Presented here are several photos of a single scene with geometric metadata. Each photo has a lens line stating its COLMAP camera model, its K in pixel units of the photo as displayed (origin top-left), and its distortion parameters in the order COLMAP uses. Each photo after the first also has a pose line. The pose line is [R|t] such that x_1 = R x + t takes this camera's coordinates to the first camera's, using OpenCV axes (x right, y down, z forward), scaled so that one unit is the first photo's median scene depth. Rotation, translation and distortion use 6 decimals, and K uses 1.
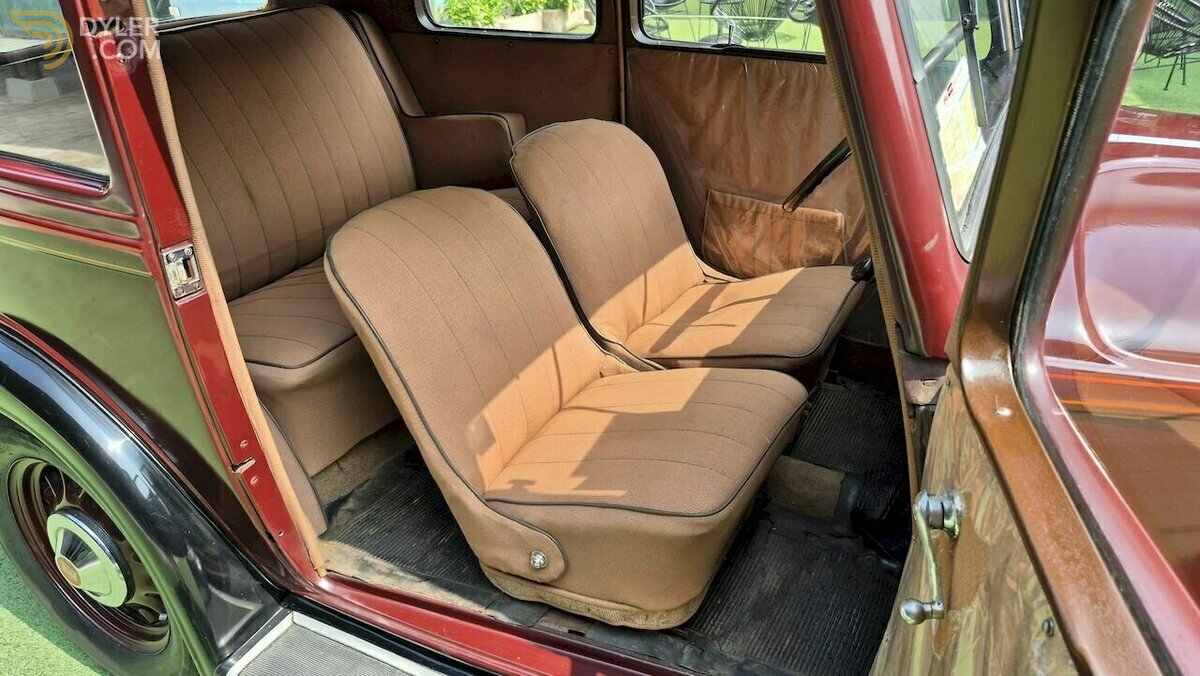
lens RADIAL K [[821.4, 0, 598.5], [0, 821.4, 329.1], [0, 0, 1]] dist [0.082632, -0.103312]
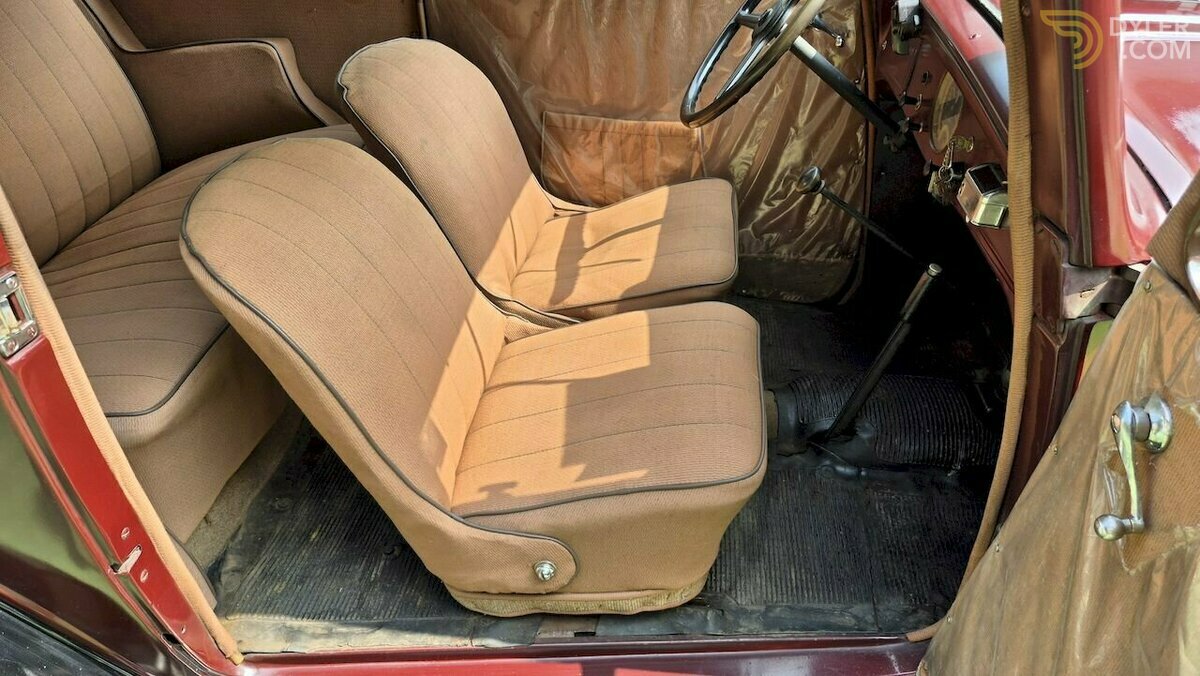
lens RADIAL K [[834.5, 0, 600.0], [0, 834.5, 338.0], [0, 0, 1]] dist [0.082196, -0.105563]
pose [[0.922953, -0.189825, 0.334851, -0.196829], [0.155743, 0.979714, 0.126117, -0.041481], [-0.351998, -0.064249, 0.933793, 0.138297]]
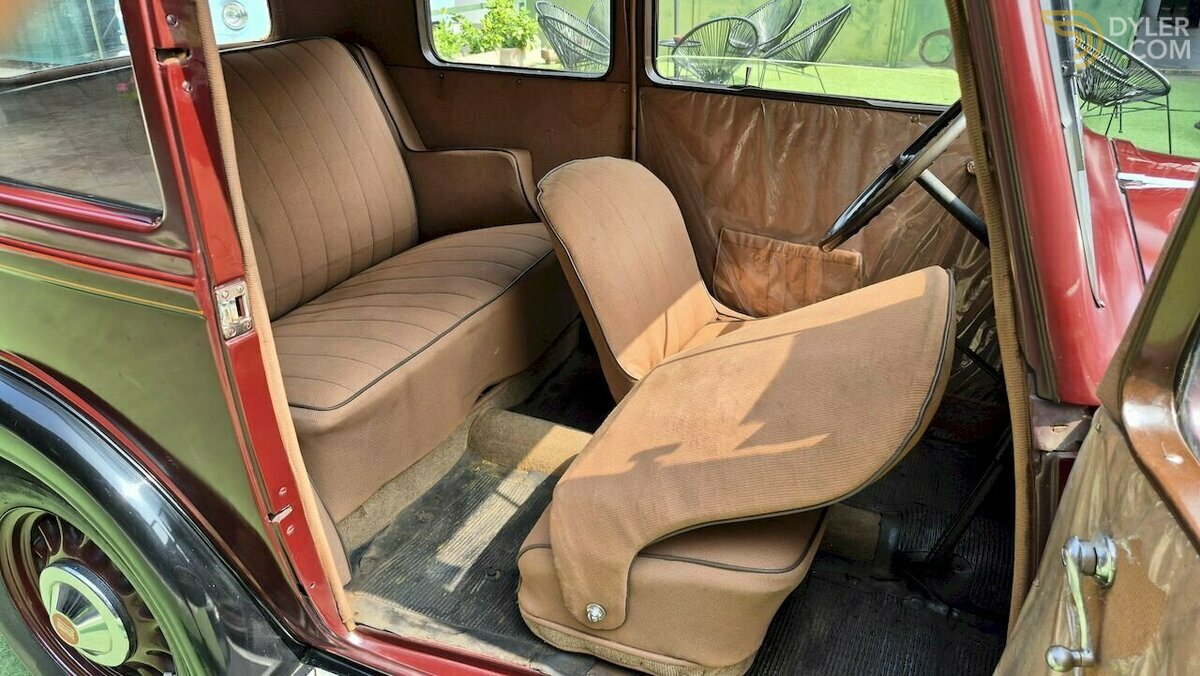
lens RADIAL K [[821.4, 0, 598.5], [0, 821.4, 329.1], [0, 0, 1]] dist [0.082632, -0.103312]
pose [[0.998030, 0.003035, 0.062669, -0.095822], [-0.000385, 0.999107, -0.042250, -0.004904], [-0.062741, 0.042143, 0.997140, 0.018393]]
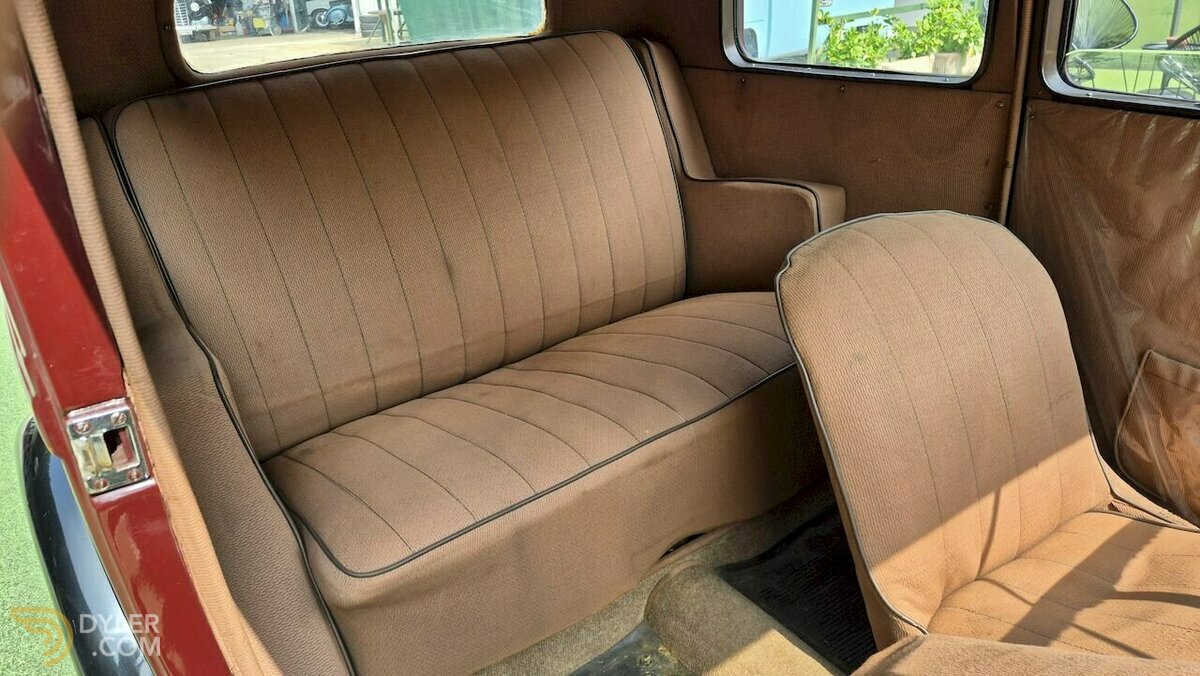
lens RADIAL K [[834.5, 0, 600.0], [0, 834.5, 338.0], [0, 0, 1]] dist [0.082196, -0.105563]
pose [[0.909691, 0.155304, -0.385154, 0.017925], [-0.170742, 0.985298, -0.005976, -0.133926], [0.378563, 0.071198, 0.922833, 0.387466]]
